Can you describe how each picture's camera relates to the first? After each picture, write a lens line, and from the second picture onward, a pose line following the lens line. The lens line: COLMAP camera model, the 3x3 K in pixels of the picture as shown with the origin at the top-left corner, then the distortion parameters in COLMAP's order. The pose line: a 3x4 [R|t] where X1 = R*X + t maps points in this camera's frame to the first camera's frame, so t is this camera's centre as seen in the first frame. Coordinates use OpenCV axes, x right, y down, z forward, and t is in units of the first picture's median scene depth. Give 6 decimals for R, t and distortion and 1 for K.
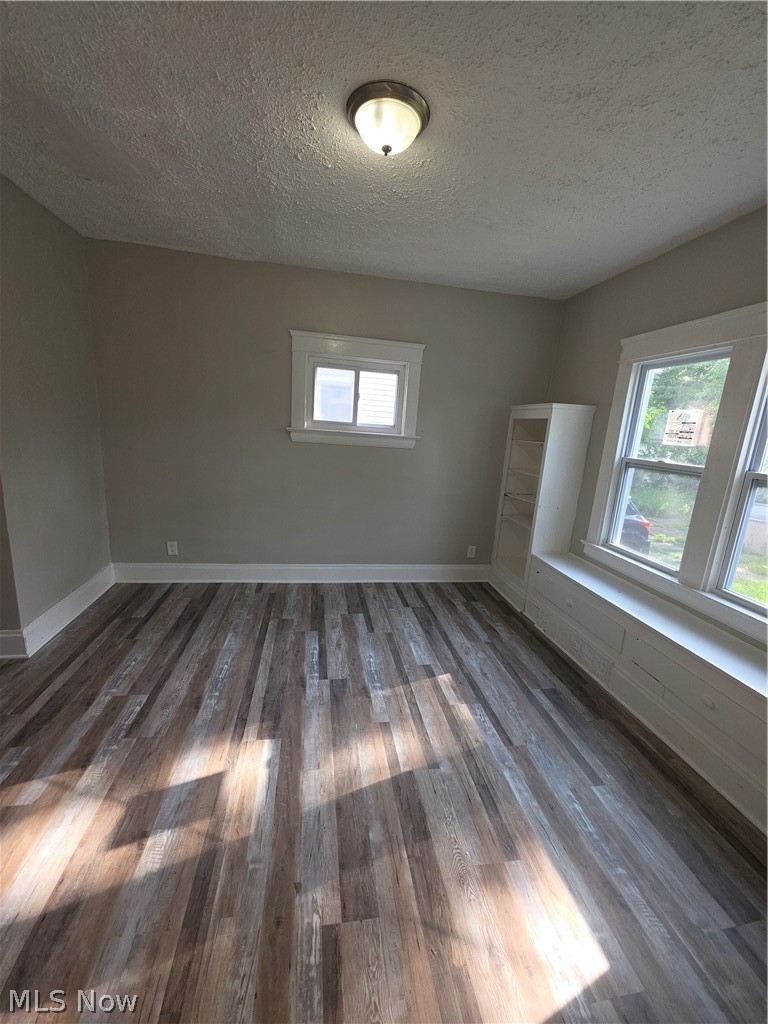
lens RADIAL K [[407.9, 0, 384.1], [0, 407.9, 511.2], [0, 0, 1]] dist [0.010065, -0.006399]
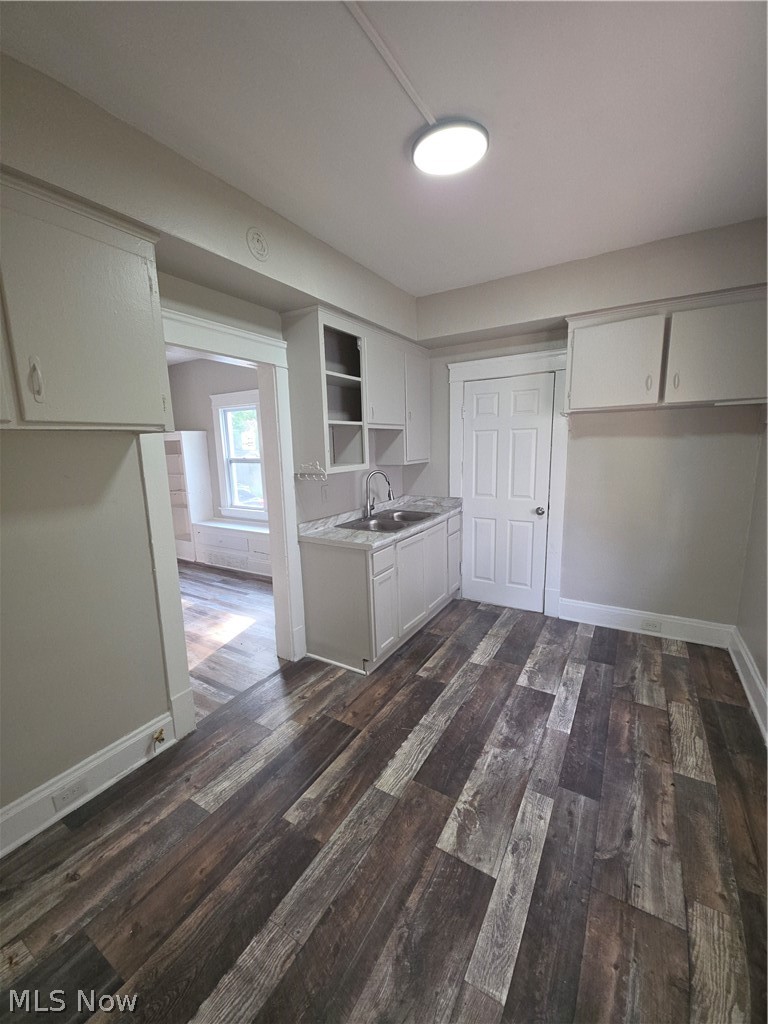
lens RADIAL K [[407.9, 0, 388.5], [0, 407.9, 514.1], [0, 0, 1]] dist [0.010065, -0.006399]
pose [[0.649466, -0.210347, 0.730717, -0.490284], [0.223774, 0.971294, 0.080708, 0.180797], [-0.726718, 0.111099, 0.677893, -1.060583]]
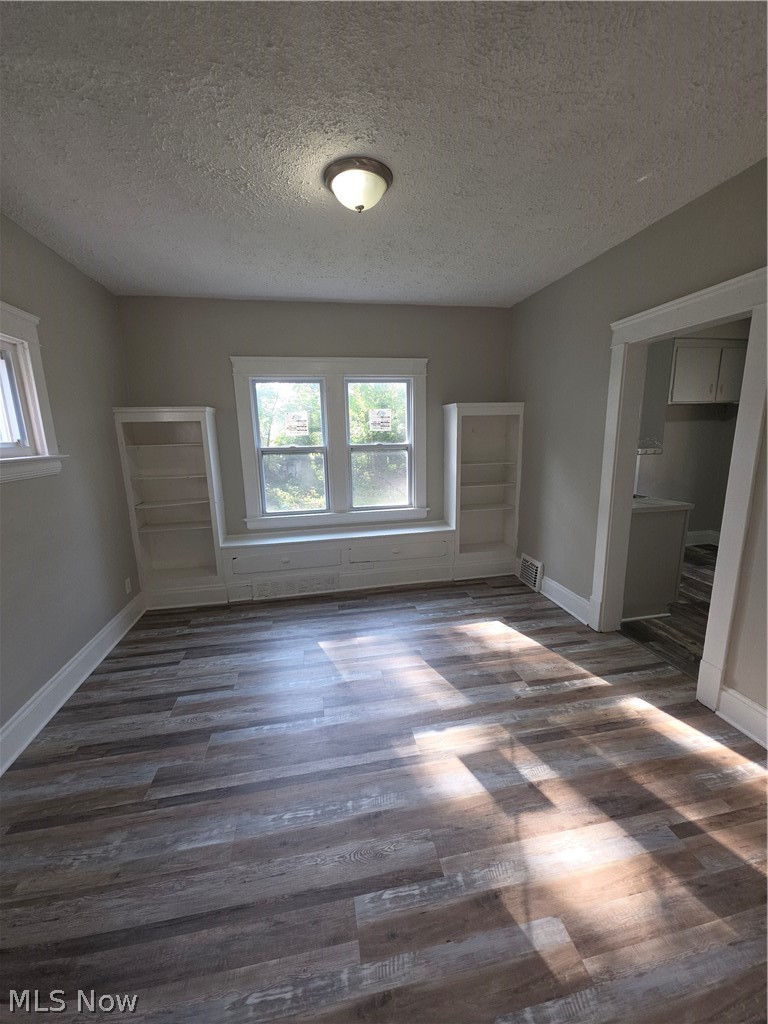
lens RADIAL K [[407.9, 0, 384.1], [0, 407.9, 514.1], [0, 0, 1]] dist [0.010065, -0.006399]
pose [[-0.027181, -0.264530, 0.963994, -1.063563], [0.231140, 0.936554, 0.263518, -0.256474], [-0.972541, 0.229980, 0.035687, 0.837529]]
